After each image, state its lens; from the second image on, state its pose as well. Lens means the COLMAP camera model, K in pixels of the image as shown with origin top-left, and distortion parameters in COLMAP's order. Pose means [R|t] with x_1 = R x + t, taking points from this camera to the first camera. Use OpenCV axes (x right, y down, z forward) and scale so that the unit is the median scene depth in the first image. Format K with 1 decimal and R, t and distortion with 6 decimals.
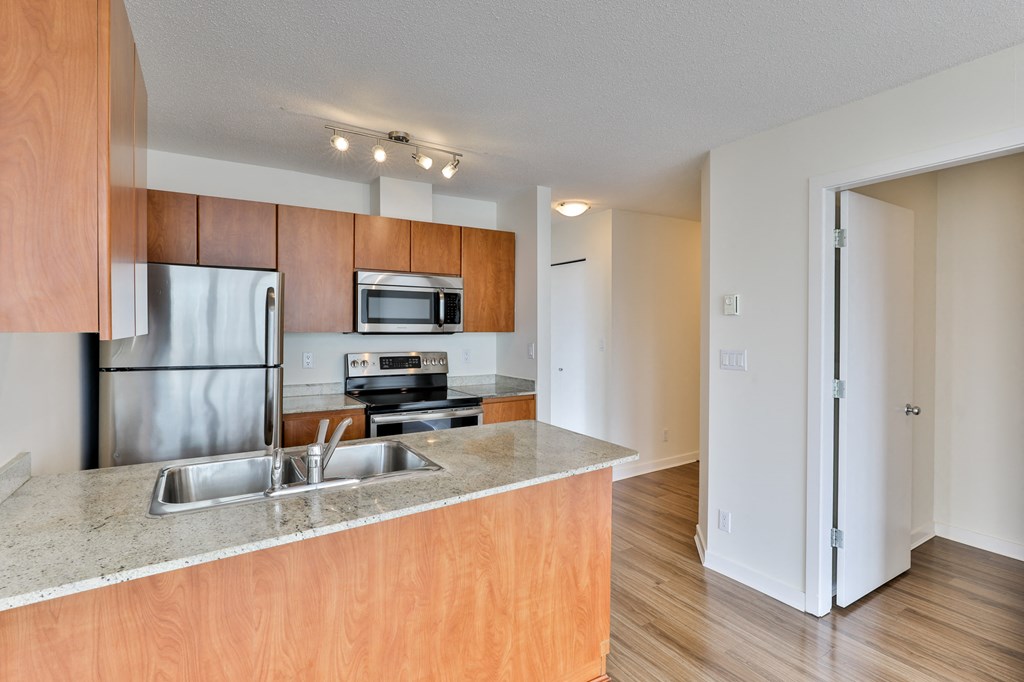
lens RADIAL K [[499.9, 0, 517.6], [0, 499.9, 329.8], [0, 0, 1]] dist [-0.019251, -0.000275]
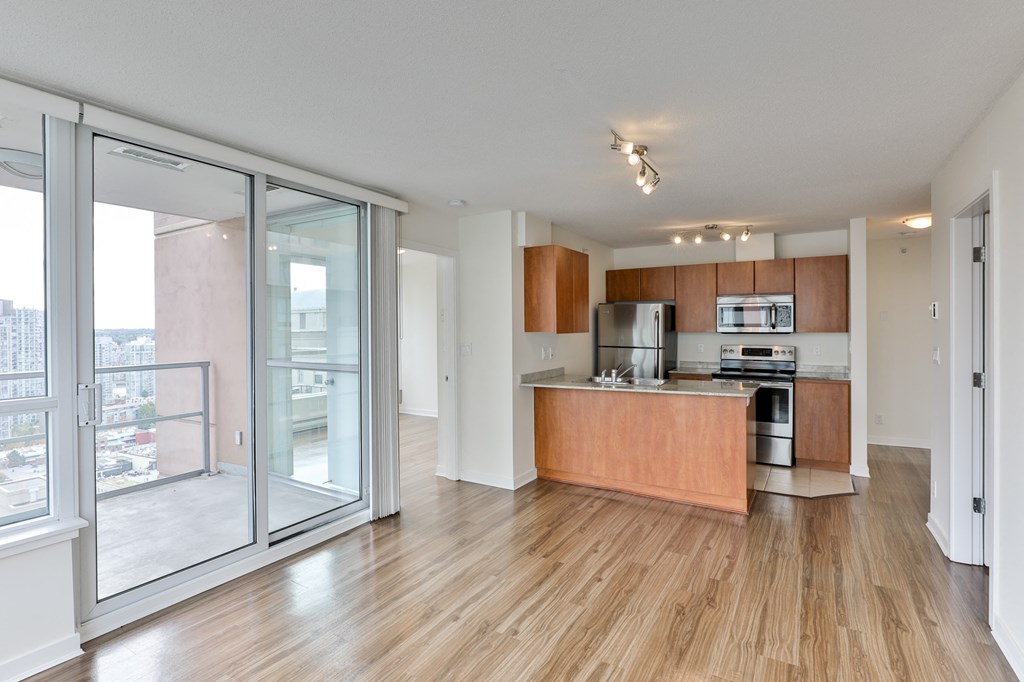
lens RADIAL K [[499.9, 0, 517.6], [0, 499.9, 329.8], [0, 0, 1]] dist [-0.019251, -0.000275]
pose [[0.464665, -0.000719, -0.885486, 0.838798], [0.000212, 1.000000, -0.000701, -0.002145], [0.885486, 0.000138, 0.464665, -0.386151]]
